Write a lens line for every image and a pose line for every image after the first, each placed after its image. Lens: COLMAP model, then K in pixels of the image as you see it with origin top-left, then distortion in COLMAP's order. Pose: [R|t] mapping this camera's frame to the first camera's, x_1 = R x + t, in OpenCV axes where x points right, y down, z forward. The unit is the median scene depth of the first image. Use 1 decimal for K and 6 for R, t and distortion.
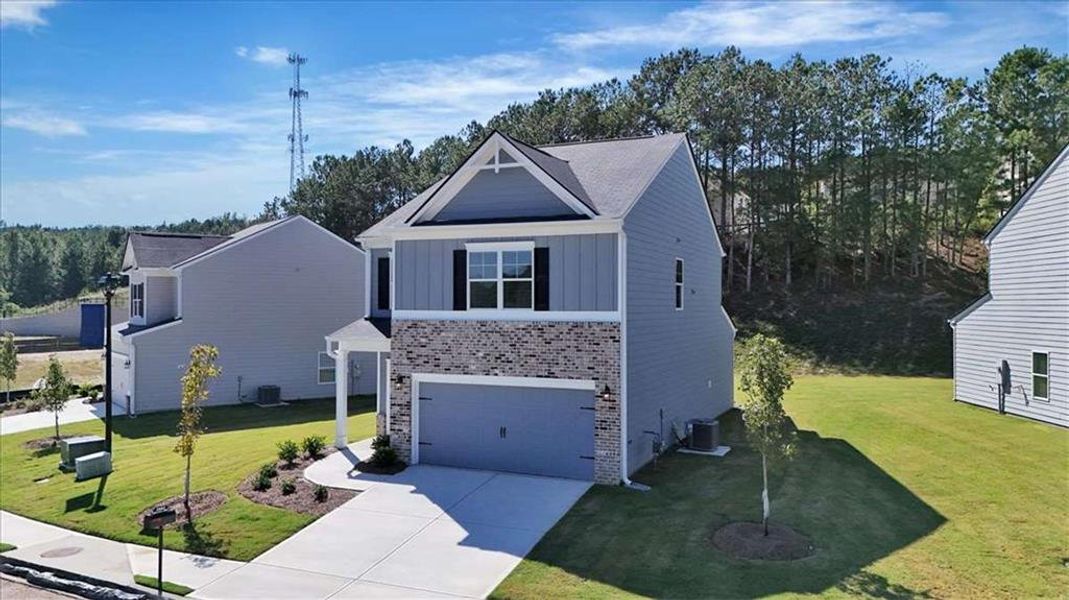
lens RADIAL K [[759.7, 0, 548.7], [0, 759.7, 297.1], [0, 0, 1]] dist [0.047156, -0.021945]
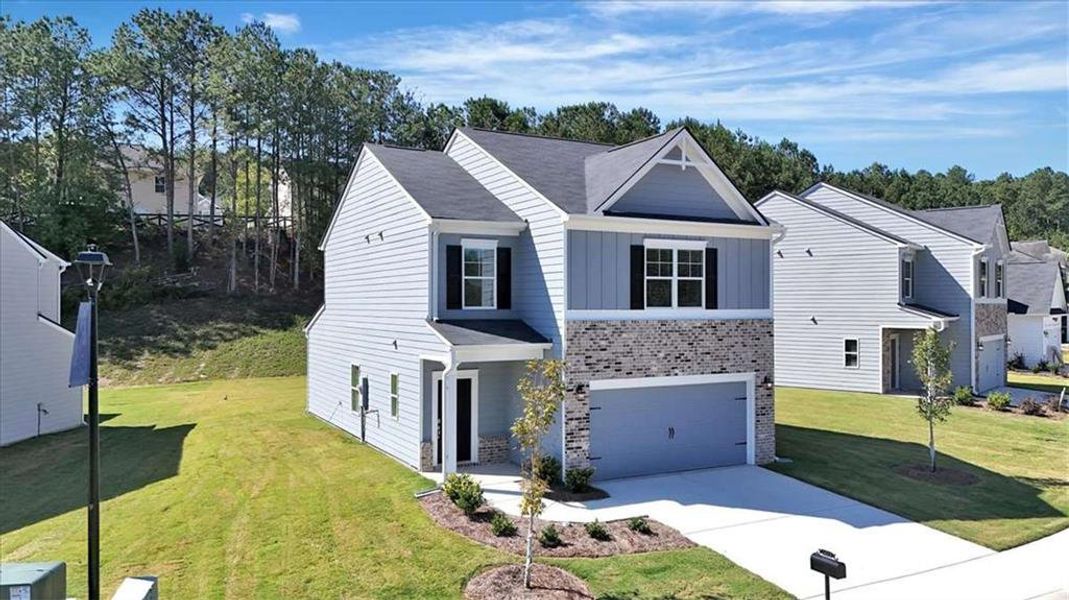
lens RADIAL K [[759.7, 0, 531.4], [0, 759.7, 301.9], [0, 0, 1]] dist [0.047156, -0.021945]
pose [[0.637531, 0.000482, 0.770424, -0.927035], [-0.007186, 0.999960, 0.005320, 0.004122], [-0.770391, -0.008928, 0.637509, 0.505673]]
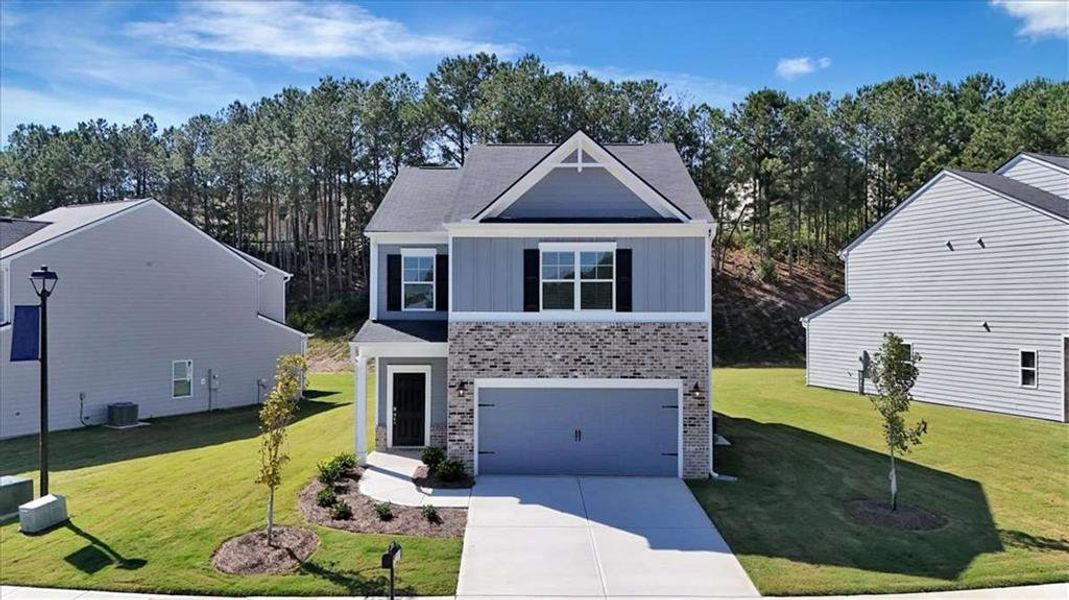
lens RADIAL K [[759.7, 0, 536.6], [0, 759.7, 298.0], [0, 0, 1]] dist [0.047156, -0.021945]
pose [[0.928839, 0.002416, 0.370475, -0.469747], [-0.002988, 0.999995, 0.000971, -0.000900], [-0.370471, -0.002009, 0.928842, 0.104027]]
